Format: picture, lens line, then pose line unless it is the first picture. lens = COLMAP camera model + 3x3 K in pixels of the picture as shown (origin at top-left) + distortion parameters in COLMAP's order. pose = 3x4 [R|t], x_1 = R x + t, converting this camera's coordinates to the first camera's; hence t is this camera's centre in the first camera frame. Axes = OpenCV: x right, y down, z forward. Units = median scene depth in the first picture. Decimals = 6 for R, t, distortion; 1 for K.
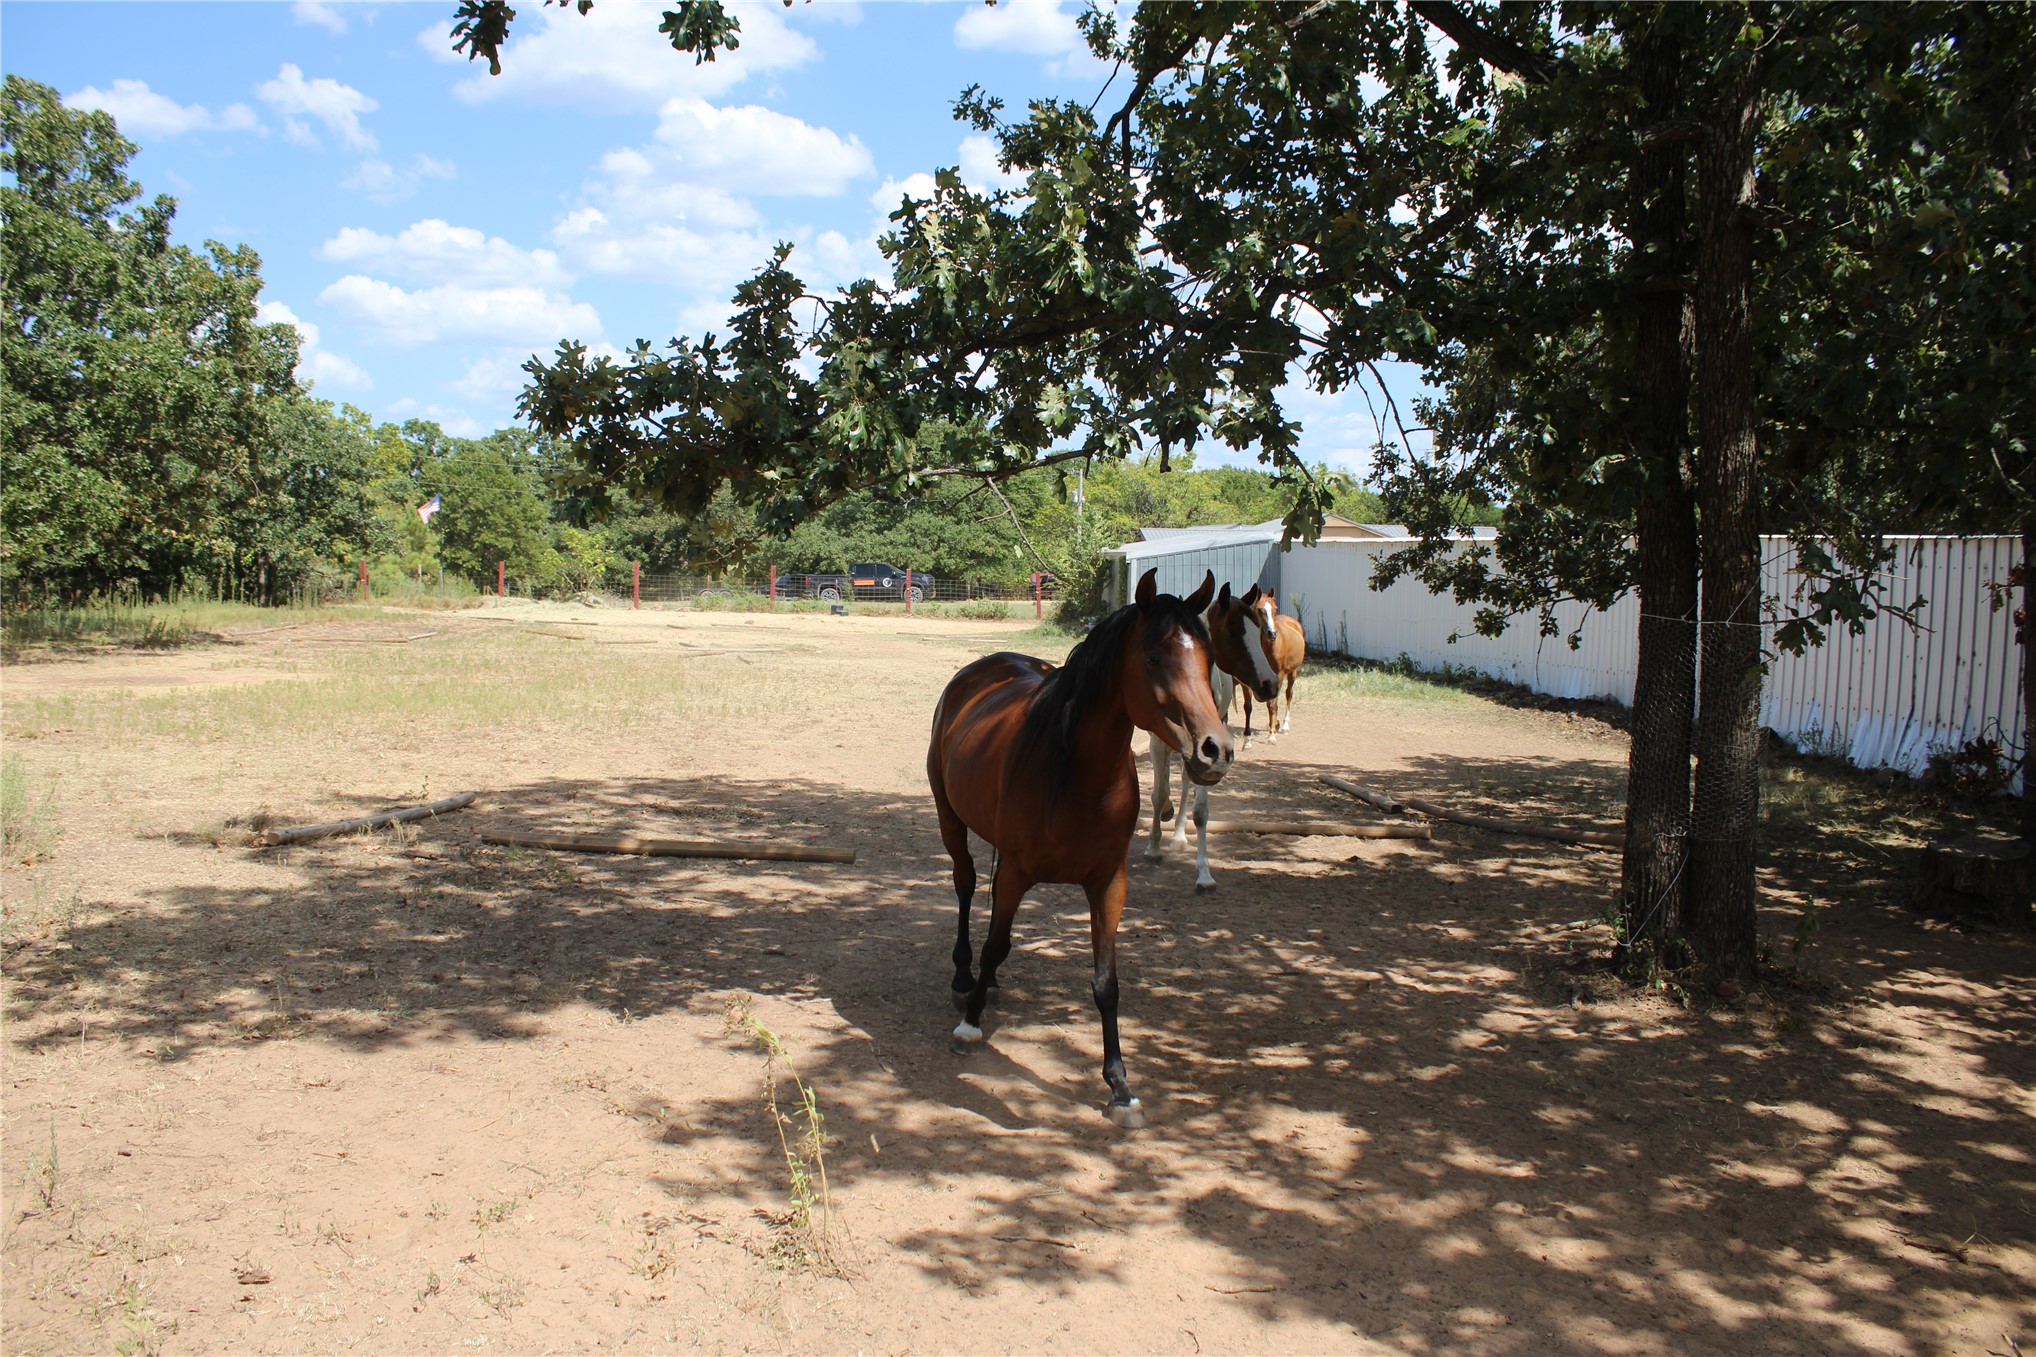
lens RADIAL K [[1671.5, 0, 1018.0], [0, 1671.5, 678.5], [0, 0, 1]] dist [-0.163302, 0.135559]
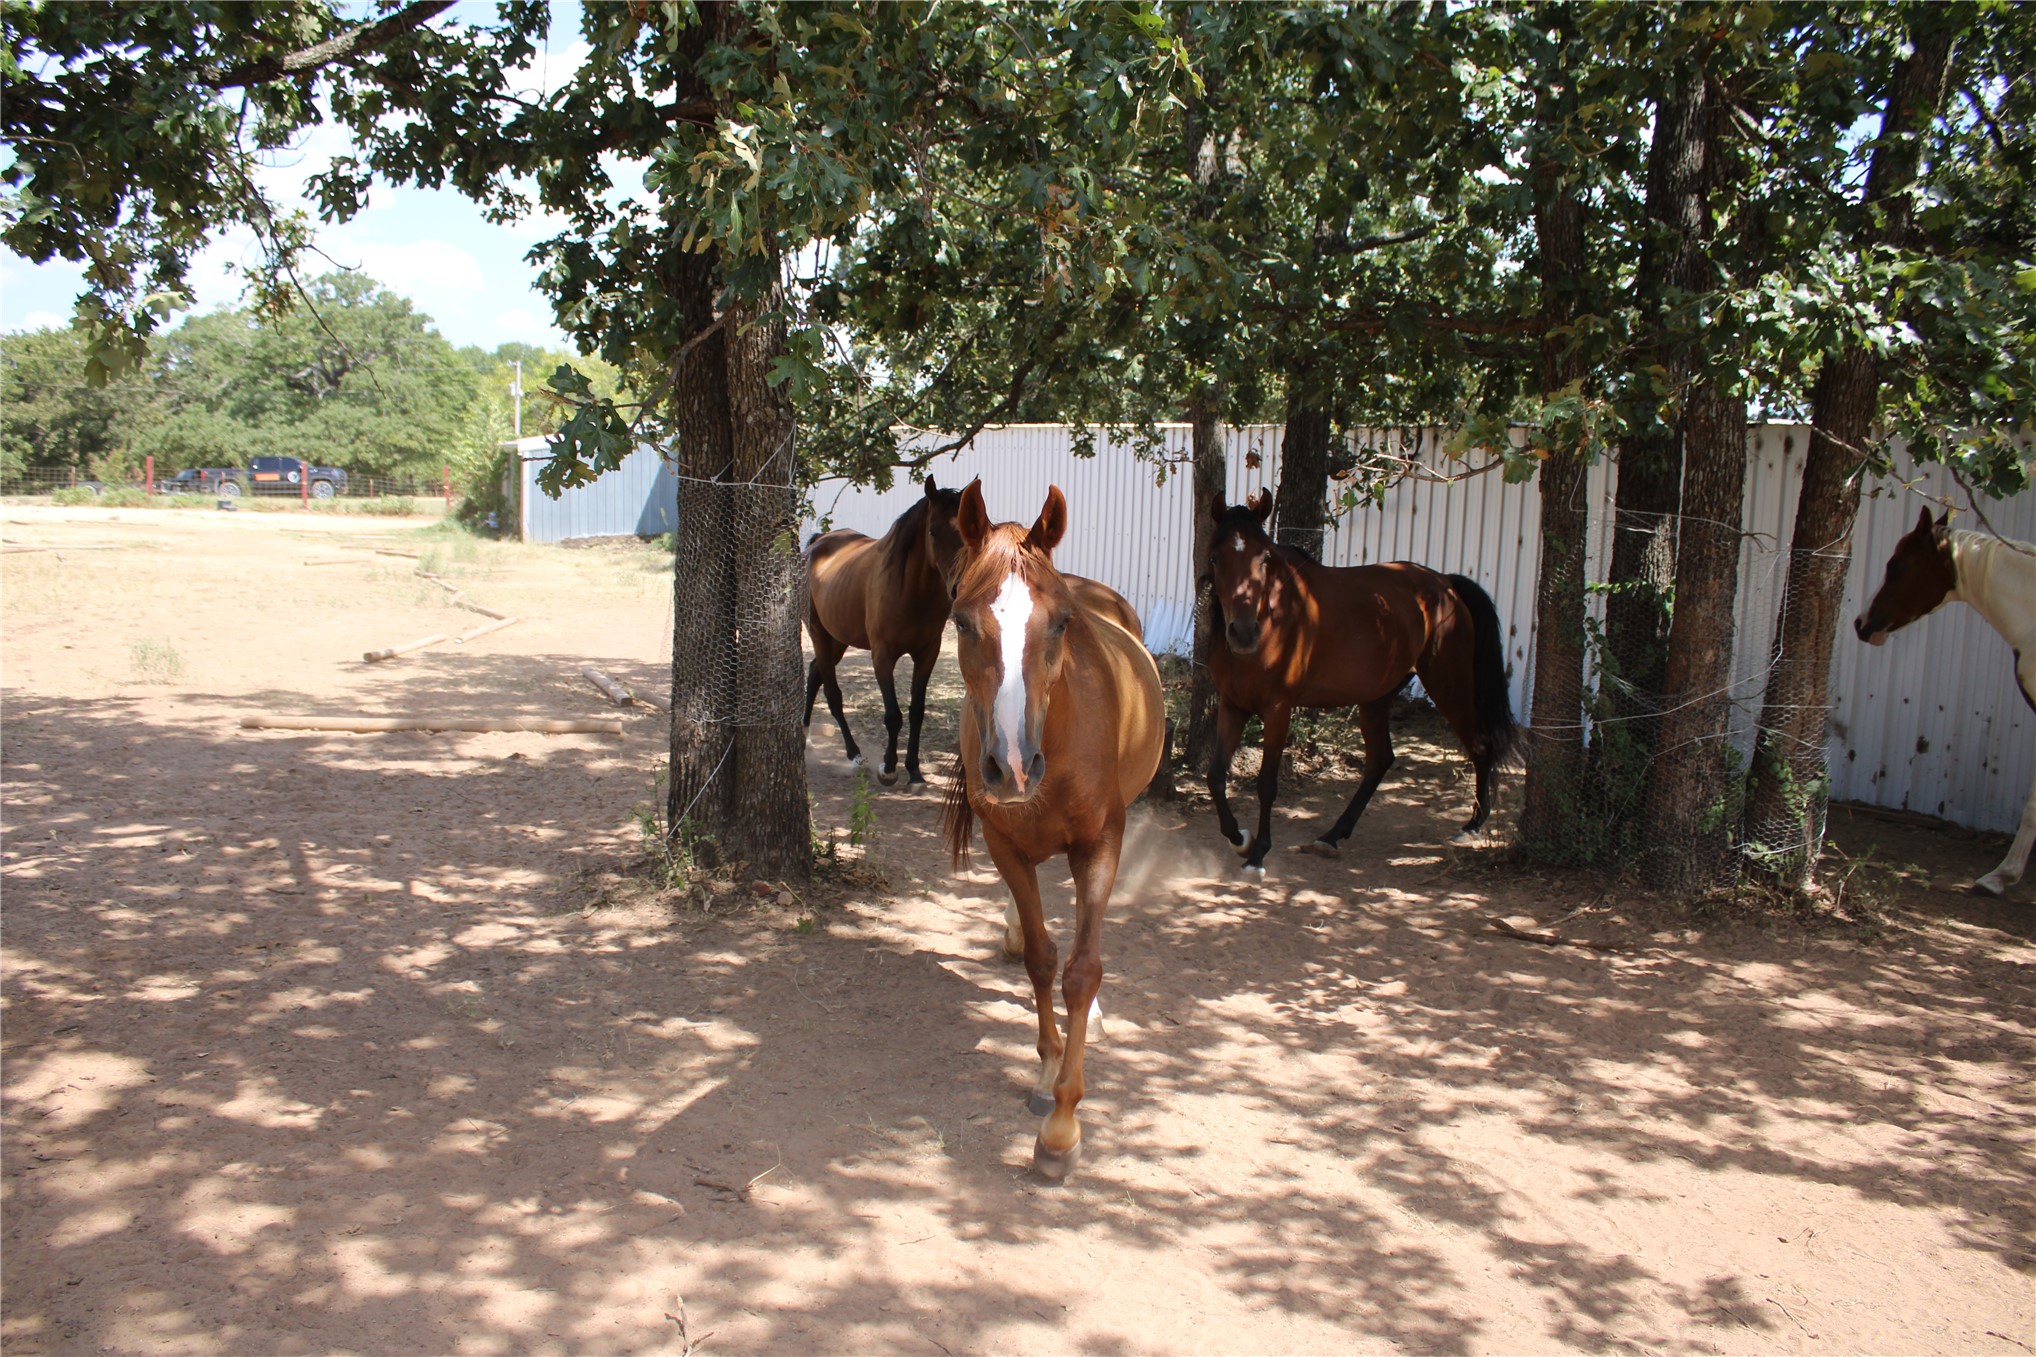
lens RADIAL K [[1671.5, 0, 1018.0], [0, 1671.5, 678.5], [0, 0, 1]] dist [-0.163302, 0.135559]
pose [[0.951032, -0.021184, 0.308367, 0.301090], [0.002777, 0.998194, 0.060010, 0.019061], [-0.309081, -0.056215, 0.949373, 0.077551]]
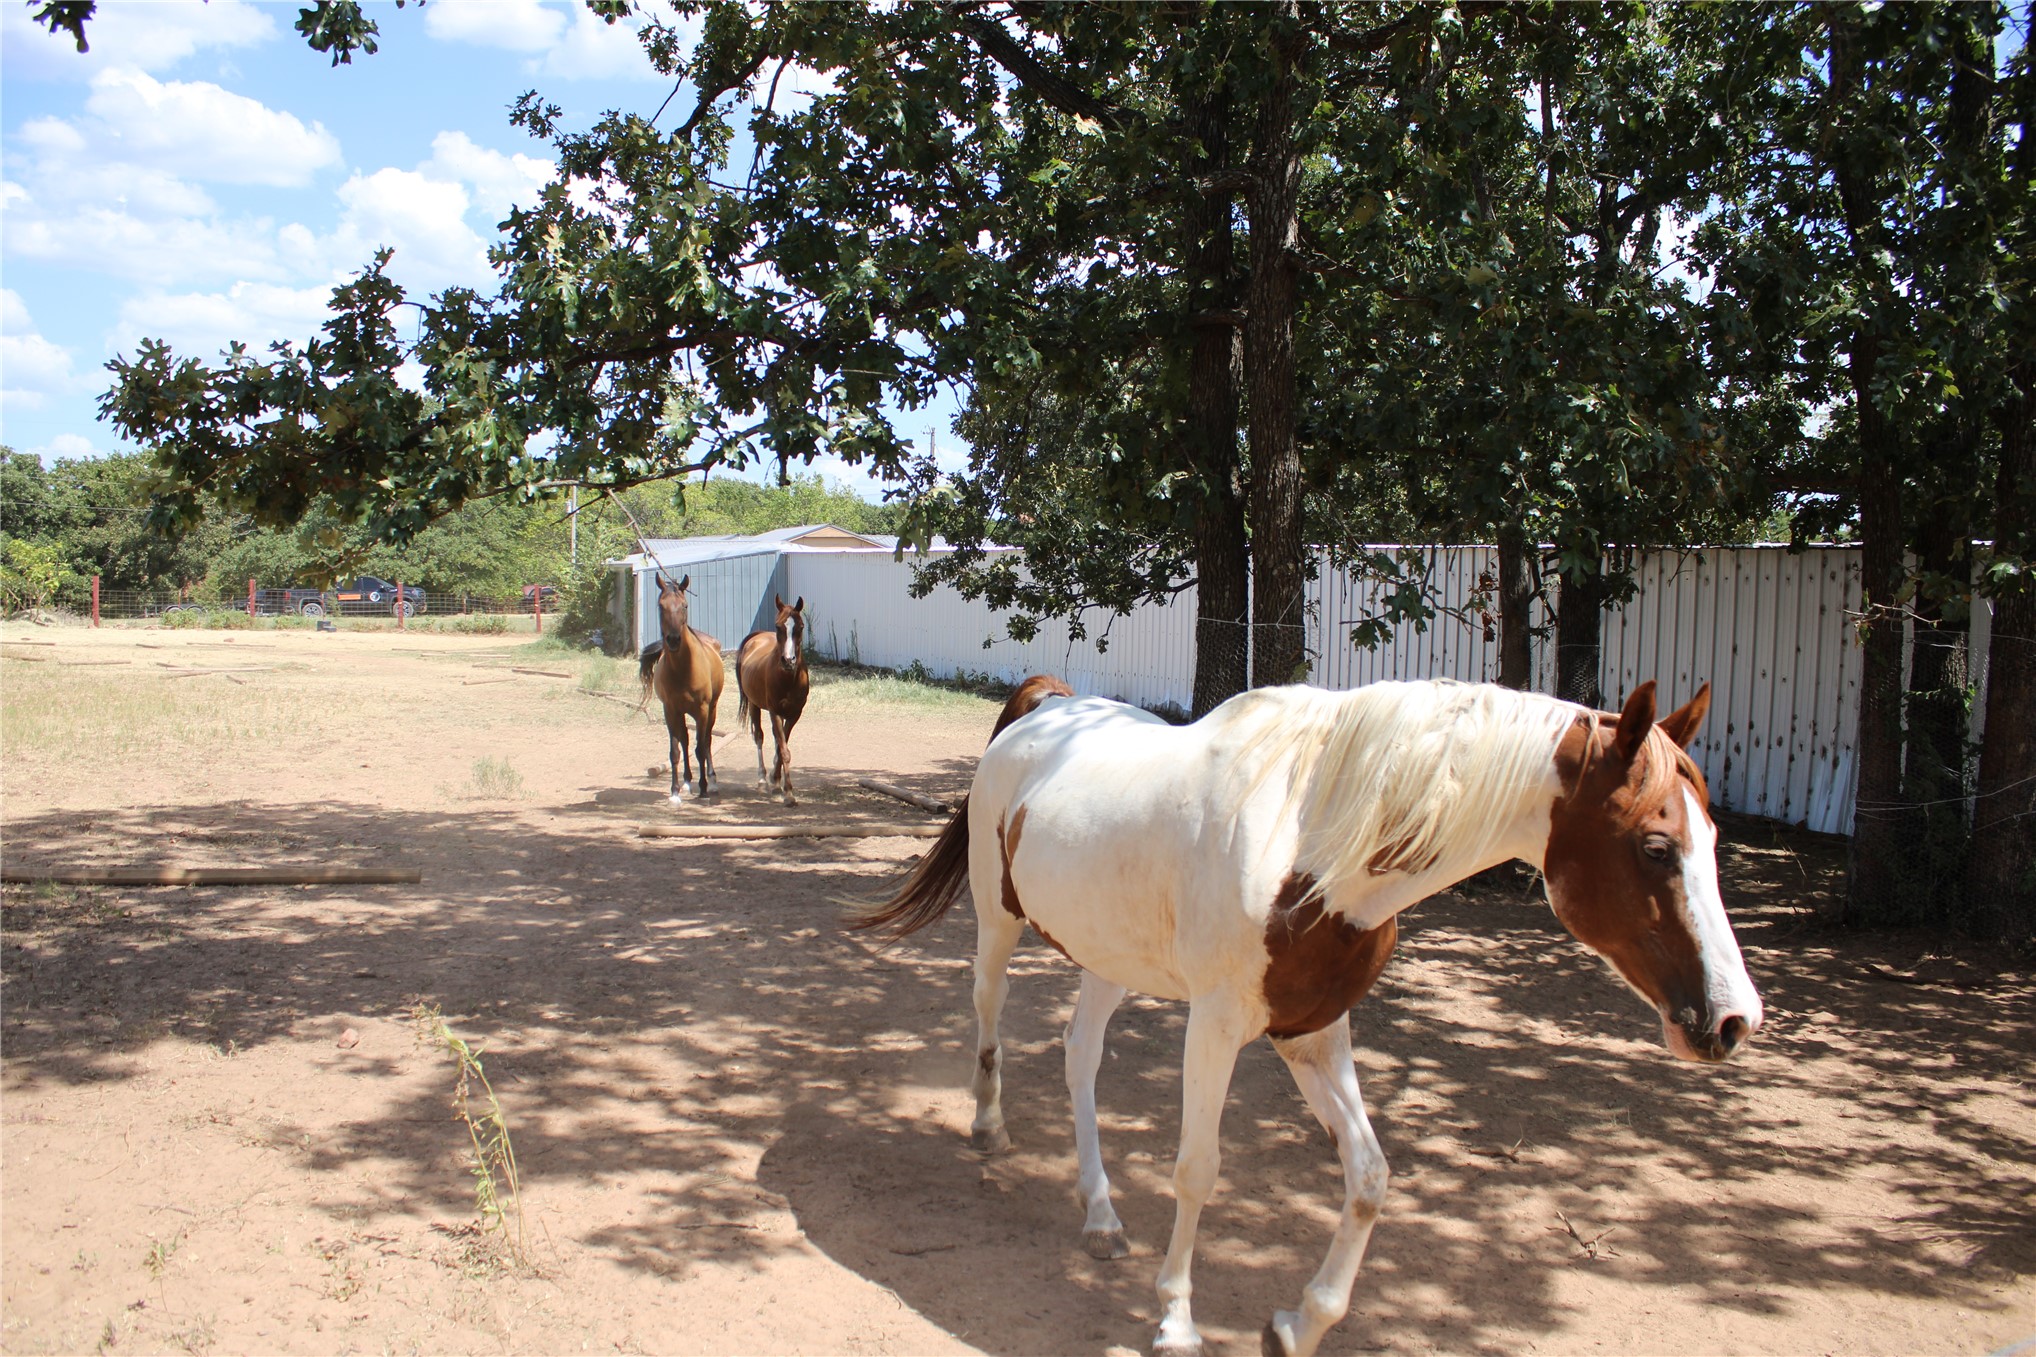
lens RADIAL K [[1671.5, 0, 1018.0], [0, 1671.5, 678.5], [0, 0, 1]] dist [-0.163302, 0.135559]
pose [[0.954604, -0.018922, 0.297275, -0.070974], [0.020895, 0.999776, -0.003460, 0.003044], [-0.297143, 0.009515, 0.954786, -0.029787]]
